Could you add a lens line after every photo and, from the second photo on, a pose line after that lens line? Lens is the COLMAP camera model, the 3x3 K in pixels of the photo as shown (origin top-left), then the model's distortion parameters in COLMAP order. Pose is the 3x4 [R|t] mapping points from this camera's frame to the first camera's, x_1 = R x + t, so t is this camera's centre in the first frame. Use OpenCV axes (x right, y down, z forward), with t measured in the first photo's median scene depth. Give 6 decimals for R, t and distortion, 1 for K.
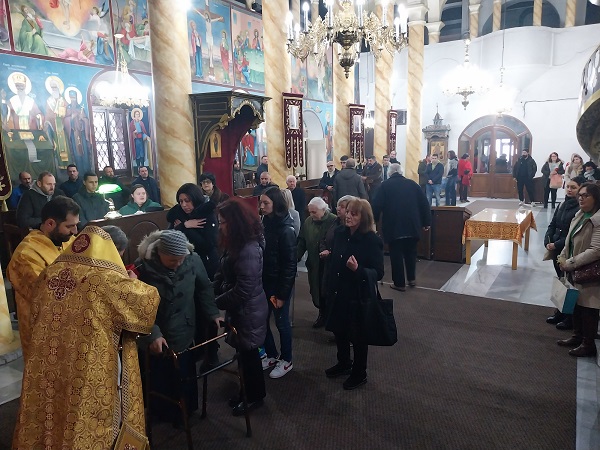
lens RADIAL K [[451.4, 0, 298.2], [0, 451.4, 231.0], [0, 0, 1]] dist [0.015227, -0.015143]
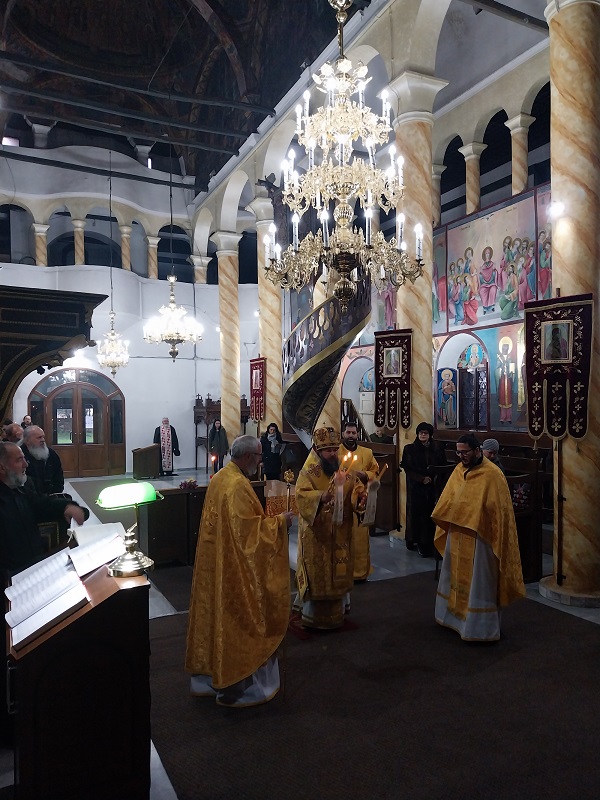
lens RADIAL K [[597.4, 0, 299.7], [0, 597.4, 410.7], [0, 0, 1]] dist [0.071763, -0.131277]
pose [[0.526577, 0.011102, 0.850055, -0.399542], [0.146605, 0.983748, -0.103664, -0.045359], [-0.837391, 0.179210, 0.516392, 0.301174]]
